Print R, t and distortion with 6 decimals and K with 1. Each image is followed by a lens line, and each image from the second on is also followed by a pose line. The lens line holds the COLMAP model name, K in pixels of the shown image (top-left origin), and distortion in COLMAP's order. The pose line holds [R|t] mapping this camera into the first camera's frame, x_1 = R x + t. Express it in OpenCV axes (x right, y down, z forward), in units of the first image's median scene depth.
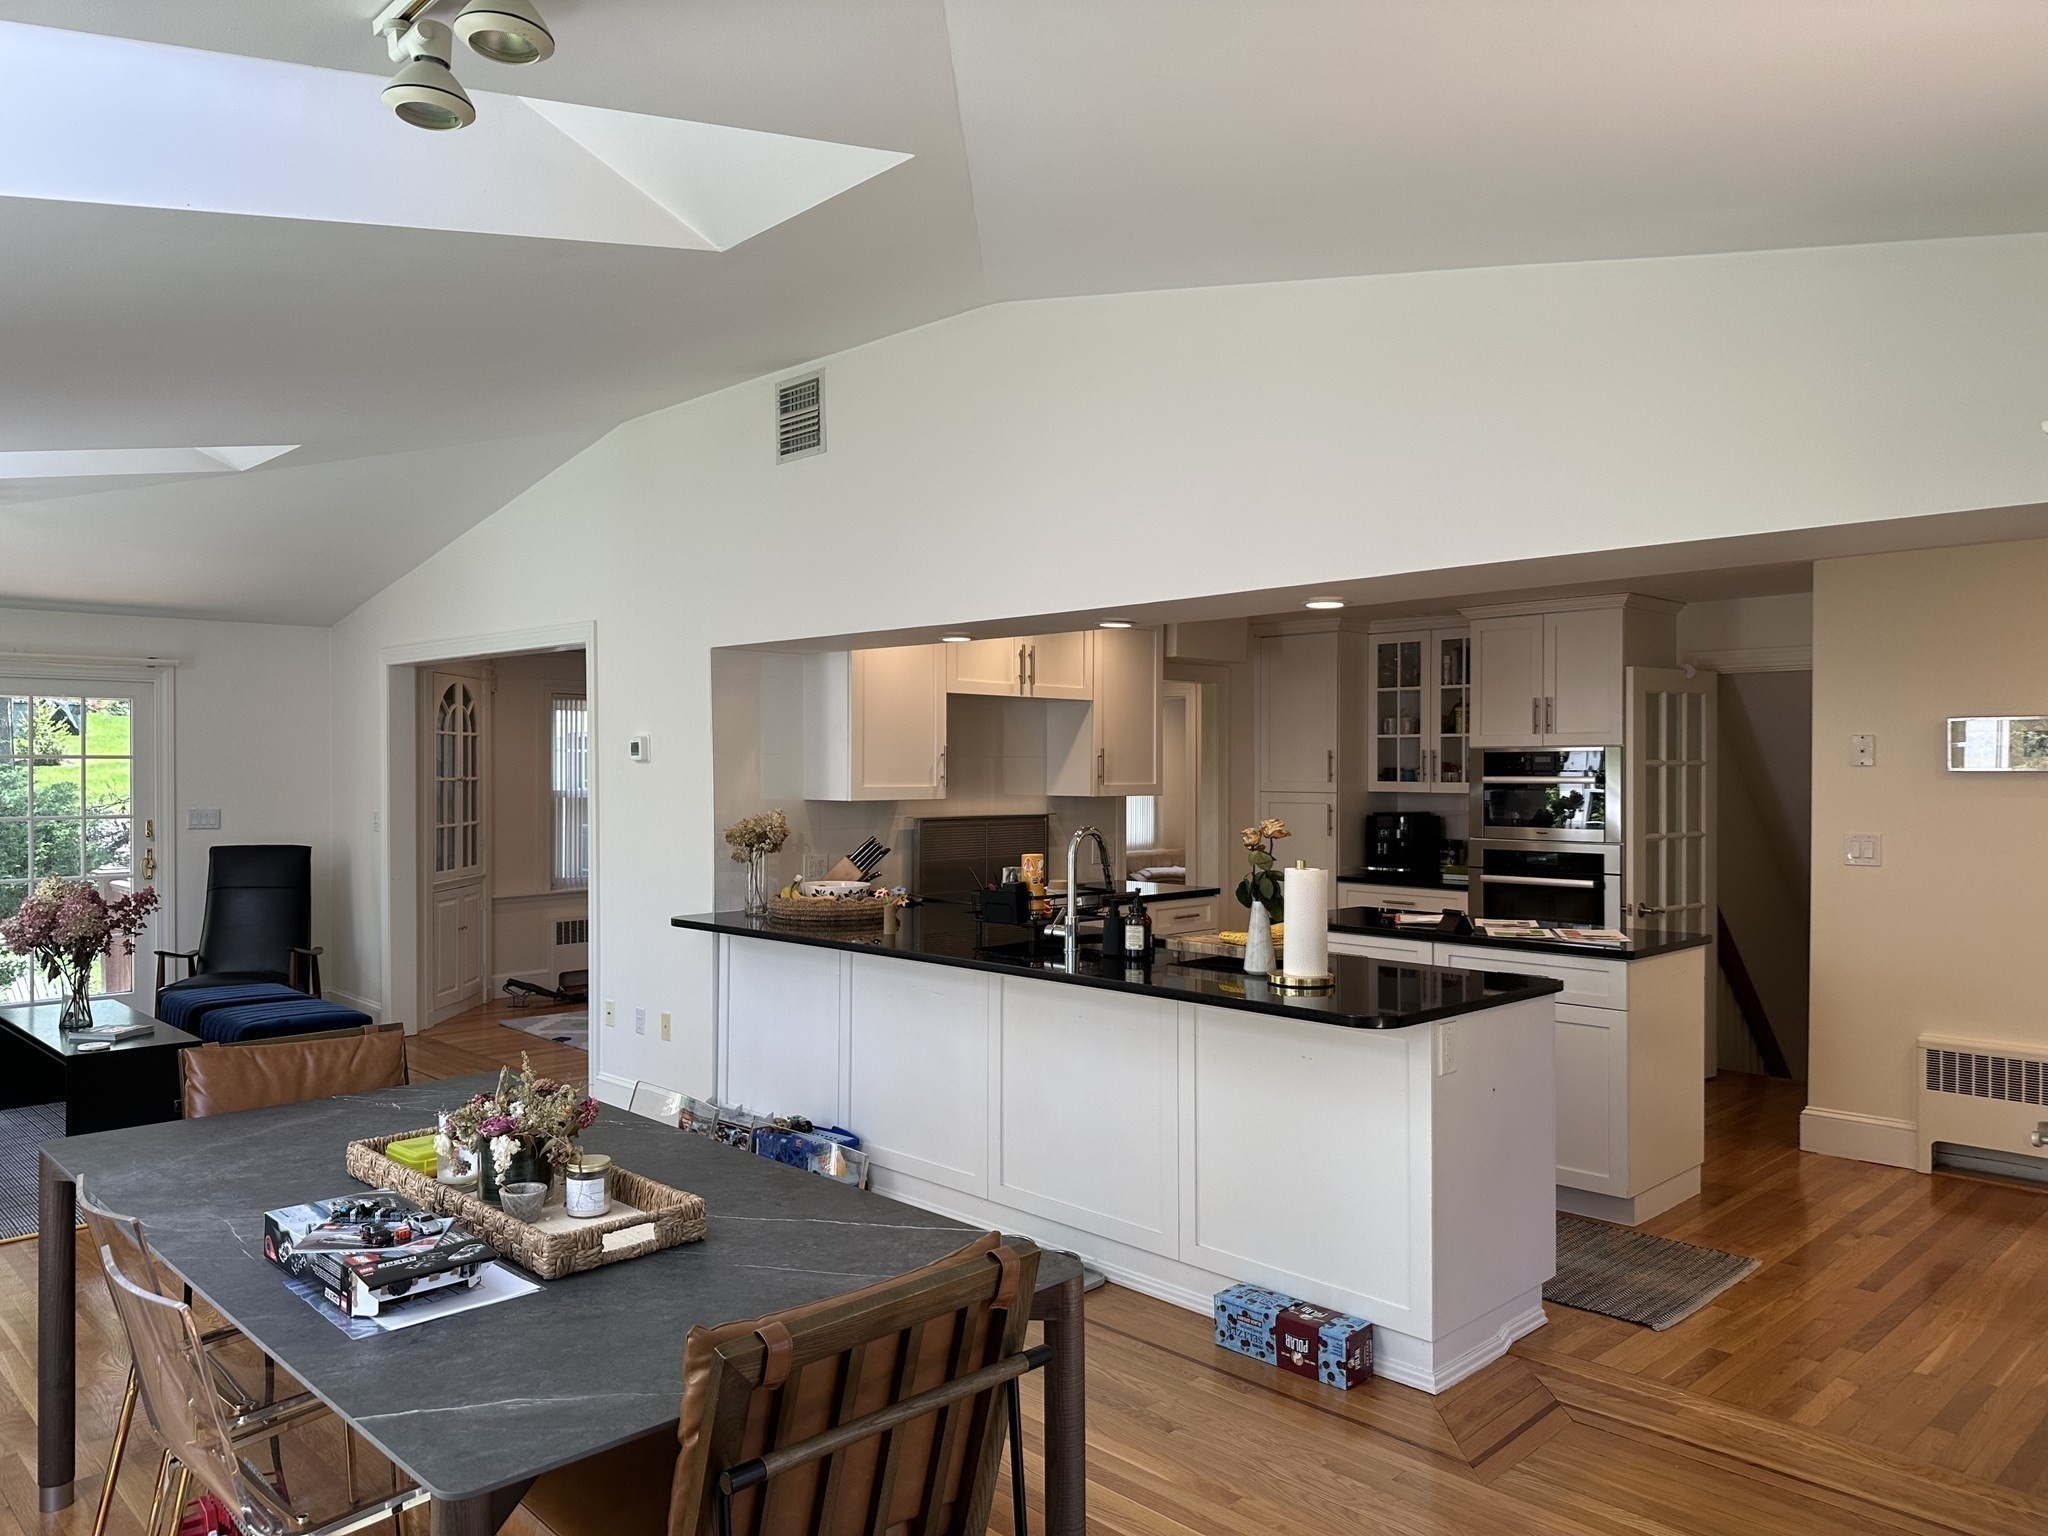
lens RADIAL K [[1435.1, 0, 1024.1], [0, 1435.1, 772.7], [0, 0, 1]] dist [0.067857, -0.002879]
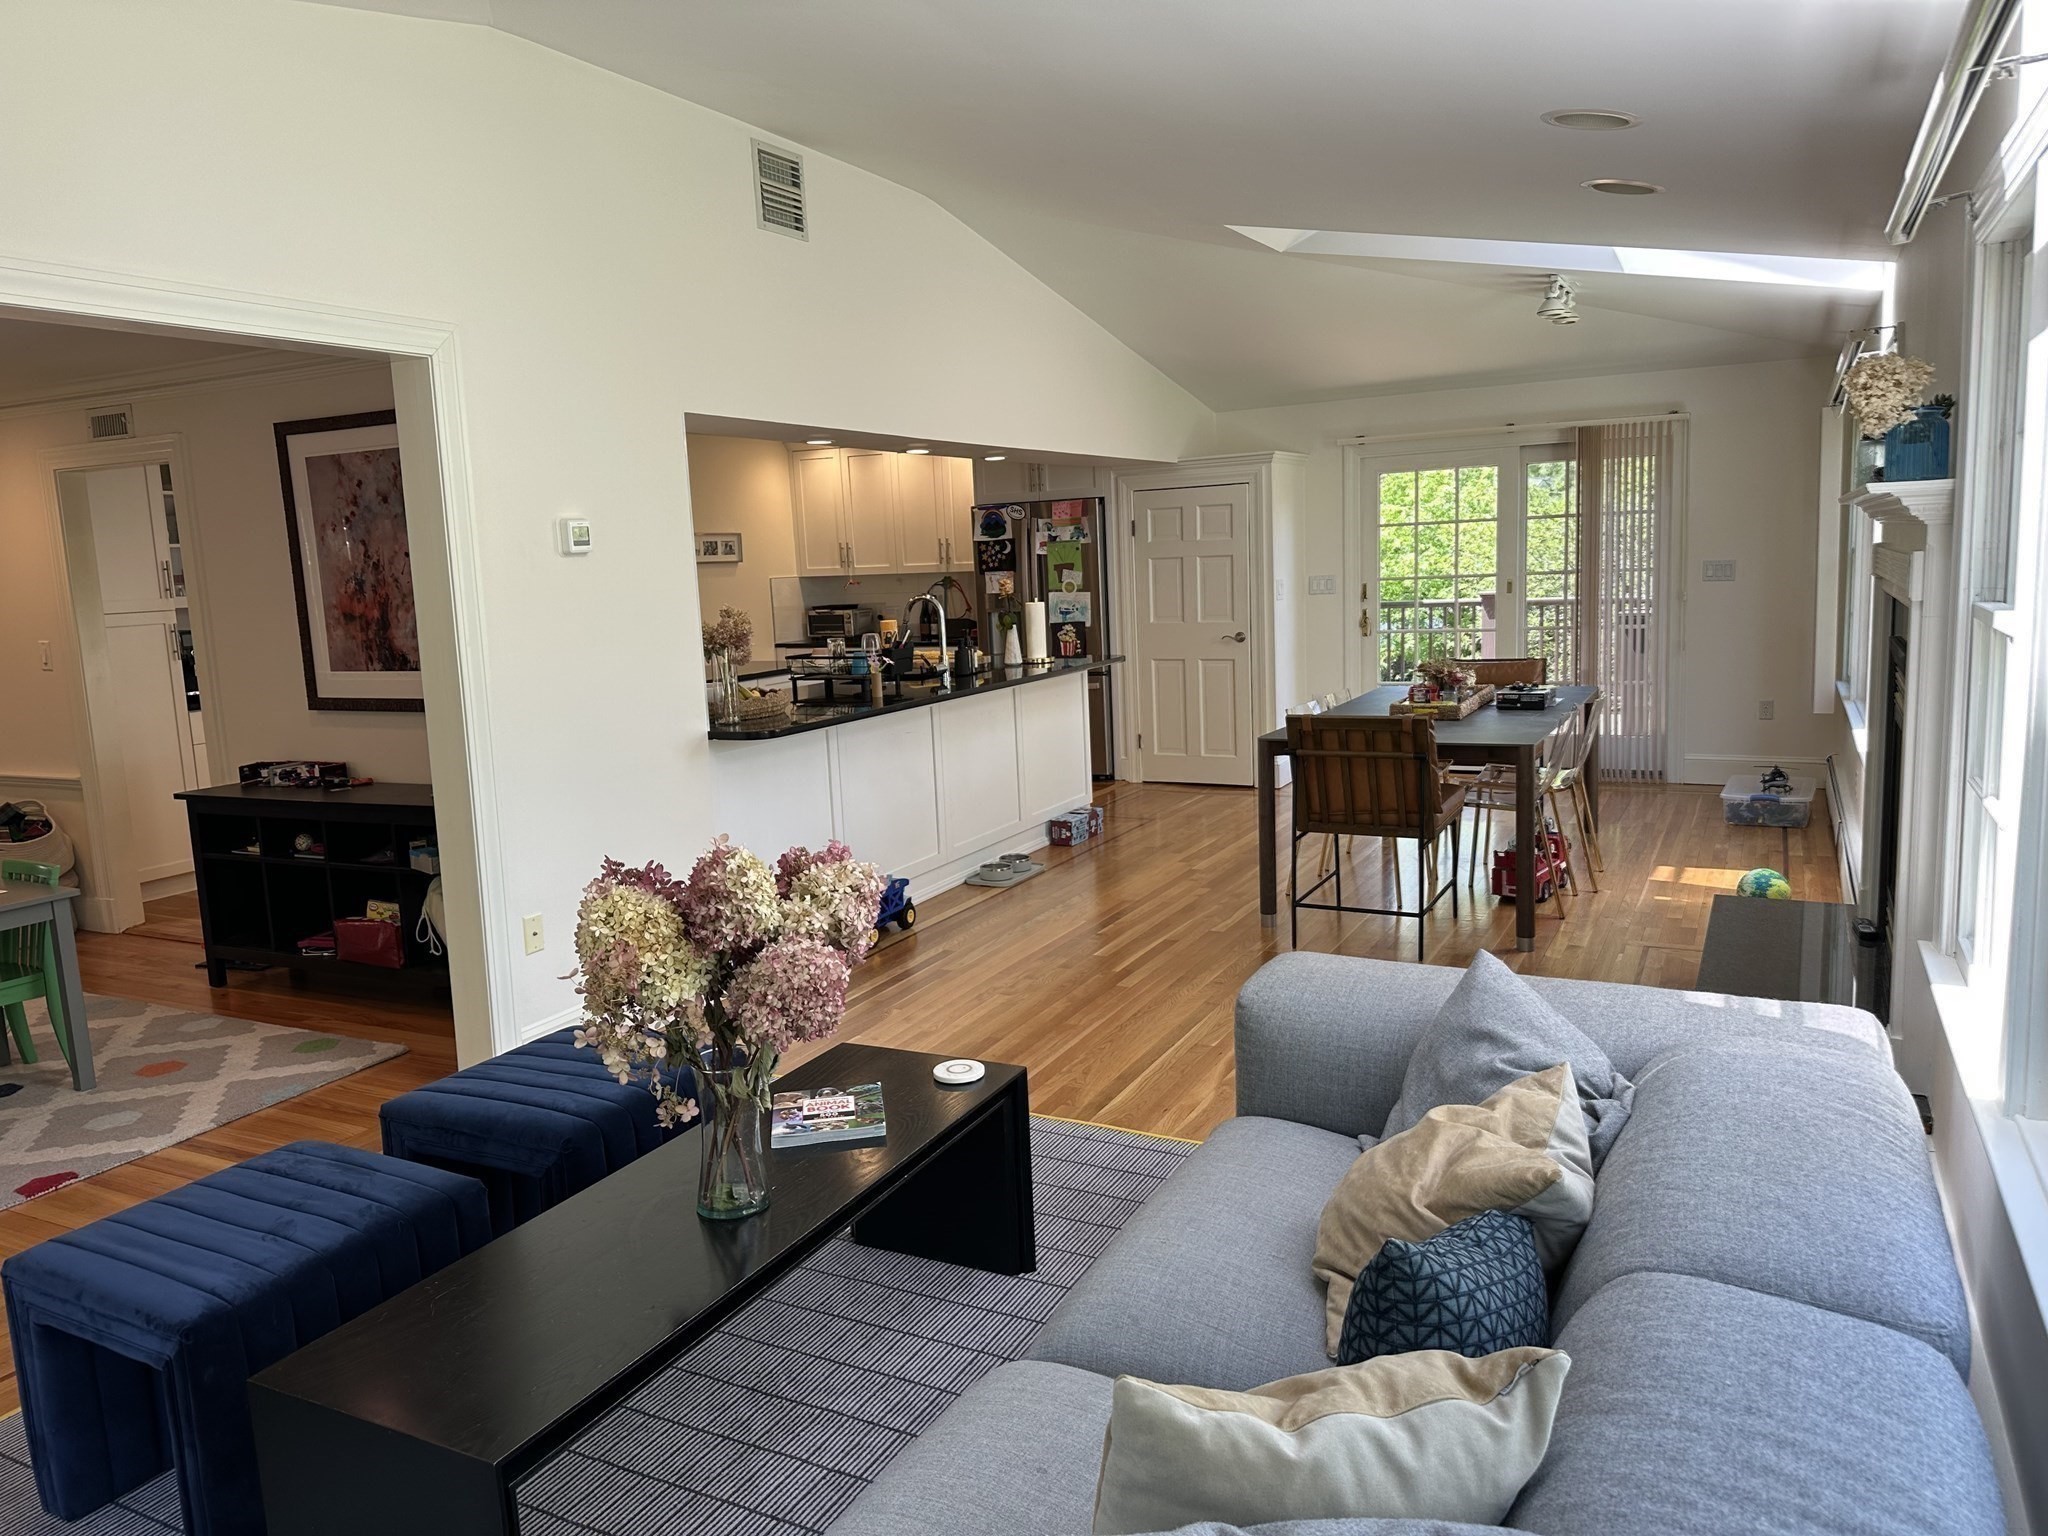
lens RADIAL K [[1435.1, 0, 1022.6], [0, 1435.1, 762.9], [0, 0, 1]] dist [0.067857, -0.002879]
pose [[-0.317205, -0.122078, 0.940467, -1.184538], [0.046672, 0.988469, 0.144051, 0.001866], [-0.947208, 0.089587, -0.307850, 1.189084]]
